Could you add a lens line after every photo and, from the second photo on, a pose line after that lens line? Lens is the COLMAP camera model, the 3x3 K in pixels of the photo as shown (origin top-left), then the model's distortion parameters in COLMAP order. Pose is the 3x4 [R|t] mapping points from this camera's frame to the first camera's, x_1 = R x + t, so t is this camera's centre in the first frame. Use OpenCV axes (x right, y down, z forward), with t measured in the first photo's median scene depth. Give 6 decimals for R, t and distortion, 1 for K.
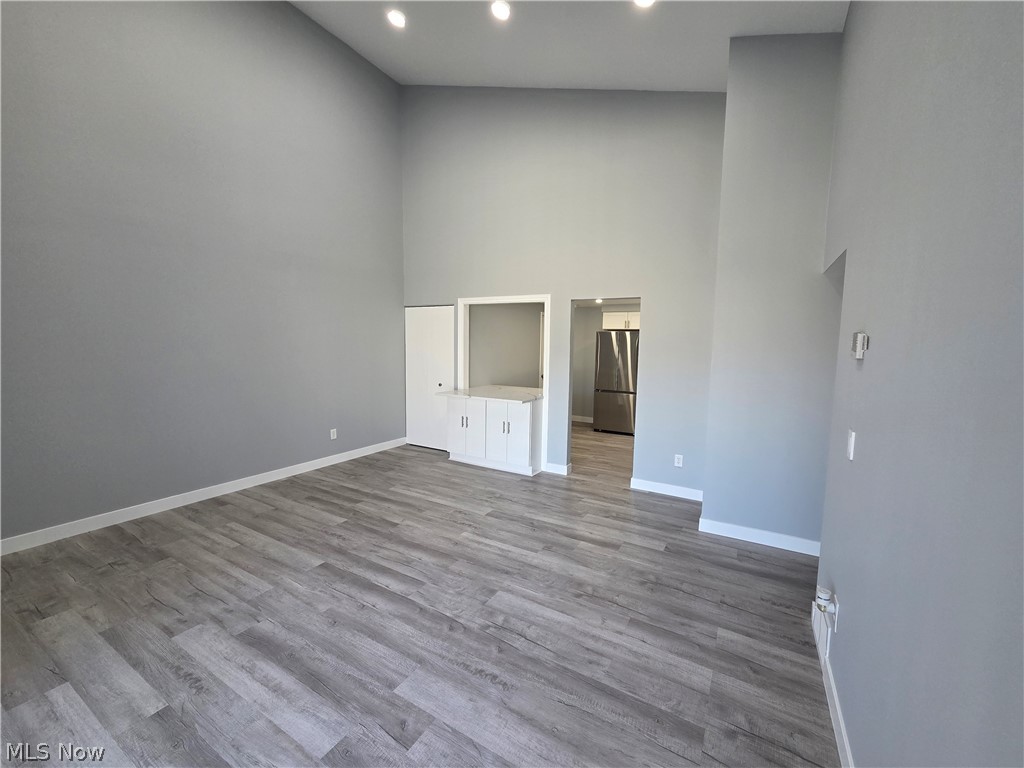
lens RADIAL K [[418.0, 0, 517.5], [0, 418.0, 385.1], [0, 0, 1]] dist [0.000175, 0.000398]
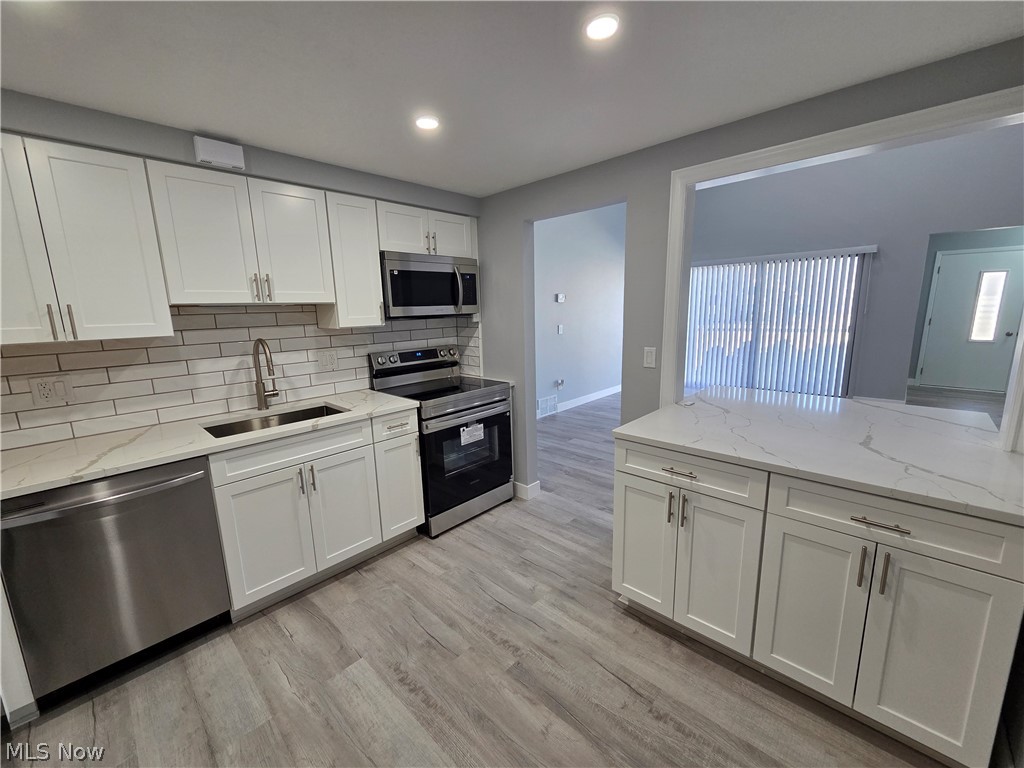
lens RADIAL K [[418.0, 0, 516.7], [0, 418.0, 383.8], [0, 0, 1]] dist [0.000175, 0.000398]
pose [[-0.973344, -0.037768, 0.226218, 0.212130], [0.028535, 0.958741, 0.282845, -0.201157], [-0.227567, 0.281761, -0.932107, 2.264096]]
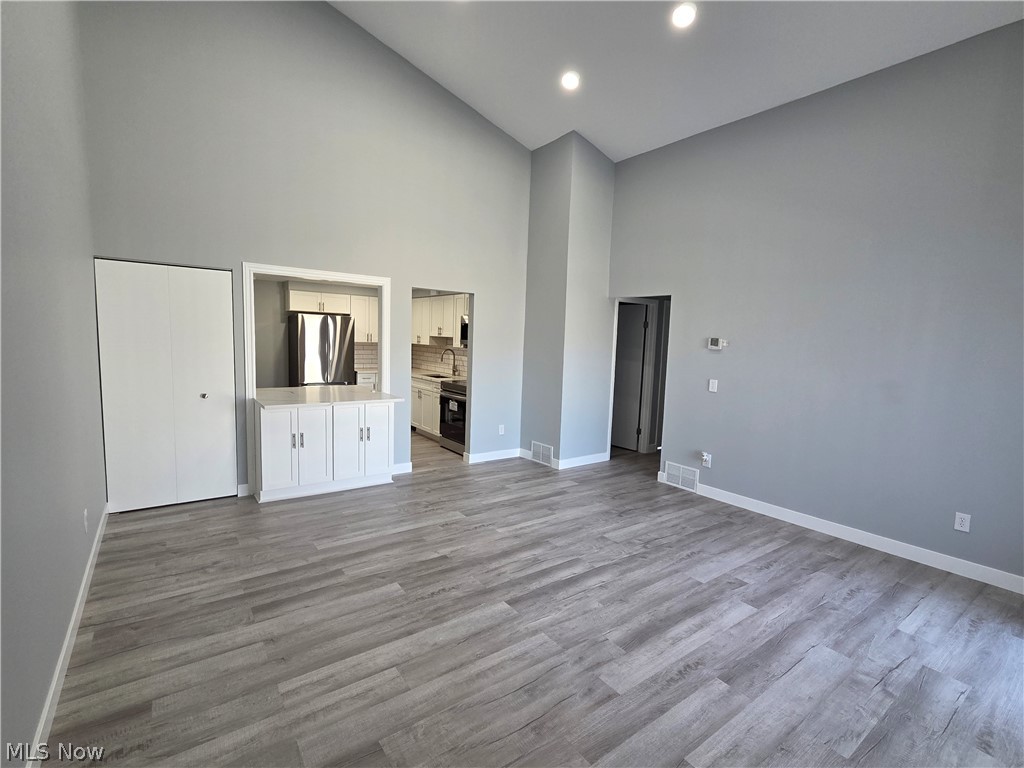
lens RADIAL K [[476.4, 0, 517.0], [0, 476.4, 382.9], [0, 0, 1]] dist [0.001799, -0.000133]
pose [[0.397717, -0.093345, 0.912748, -1.134648], [0.062697, 0.995251, 0.074463, -0.076417], [-0.915364, 0.027611, 0.401680, 0.508632]]
